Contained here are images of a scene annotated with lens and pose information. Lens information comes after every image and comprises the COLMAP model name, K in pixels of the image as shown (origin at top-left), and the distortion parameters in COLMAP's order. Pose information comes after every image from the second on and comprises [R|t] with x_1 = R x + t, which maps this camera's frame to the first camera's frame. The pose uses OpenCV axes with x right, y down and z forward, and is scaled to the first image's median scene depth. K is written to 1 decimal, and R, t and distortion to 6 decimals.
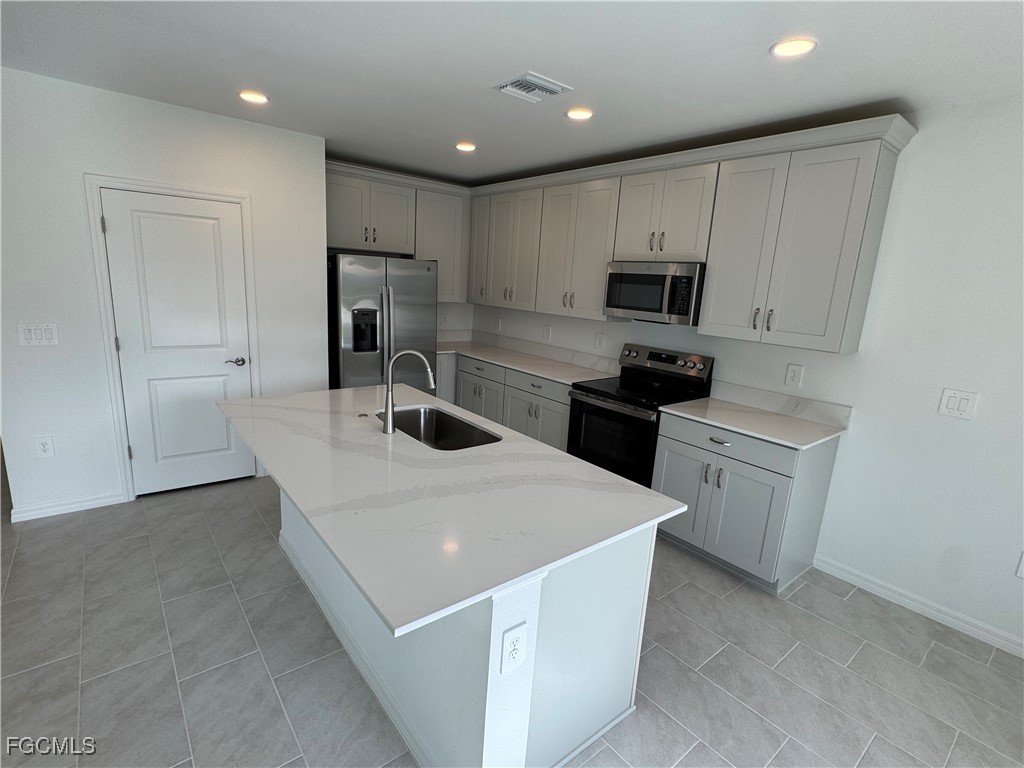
lens RADIAL K [[495.1, 0, 509.0], [0, 495.1, 386.9], [0, 0, 1]] dist [-0.000877, -0.000849]
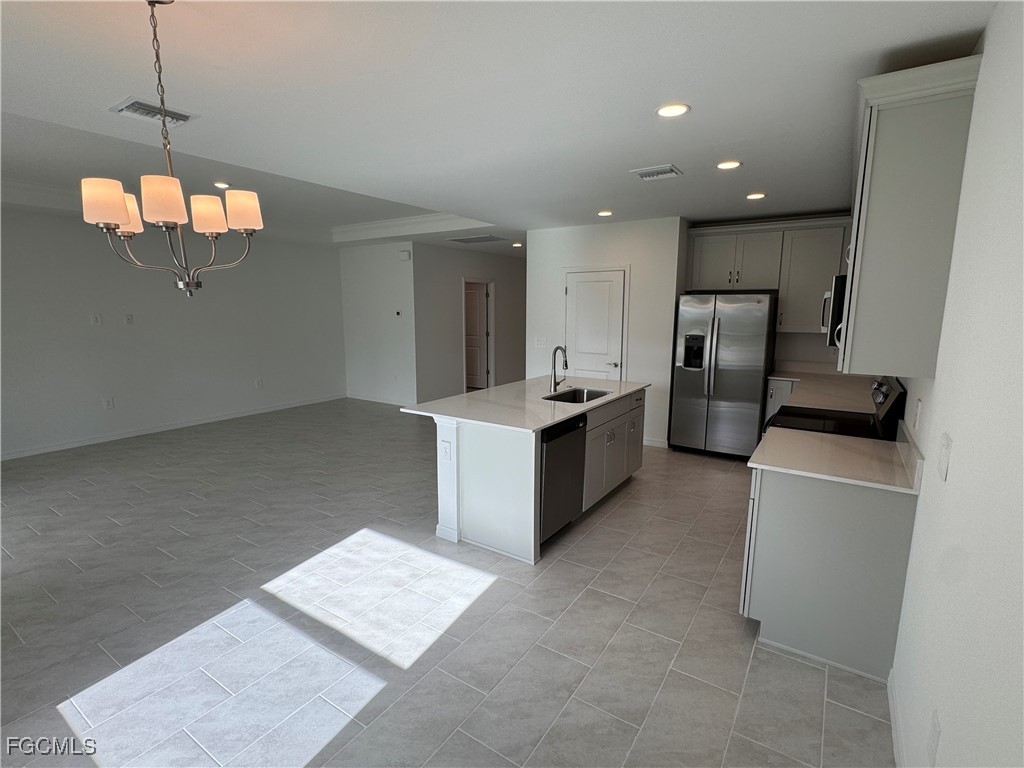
lens RADIAL K [[495.1, 0, 509.0], [0, 495.1, 386.9], [0, 0, 1]] dist [-0.000877, -0.000849]
pose [[0.298502, 0.098012, -0.949363, 0.923187], [-0.191661, 0.980605, 0.040974, 0.019585], [0.934967, 0.169725, 0.311498, 0.178936]]
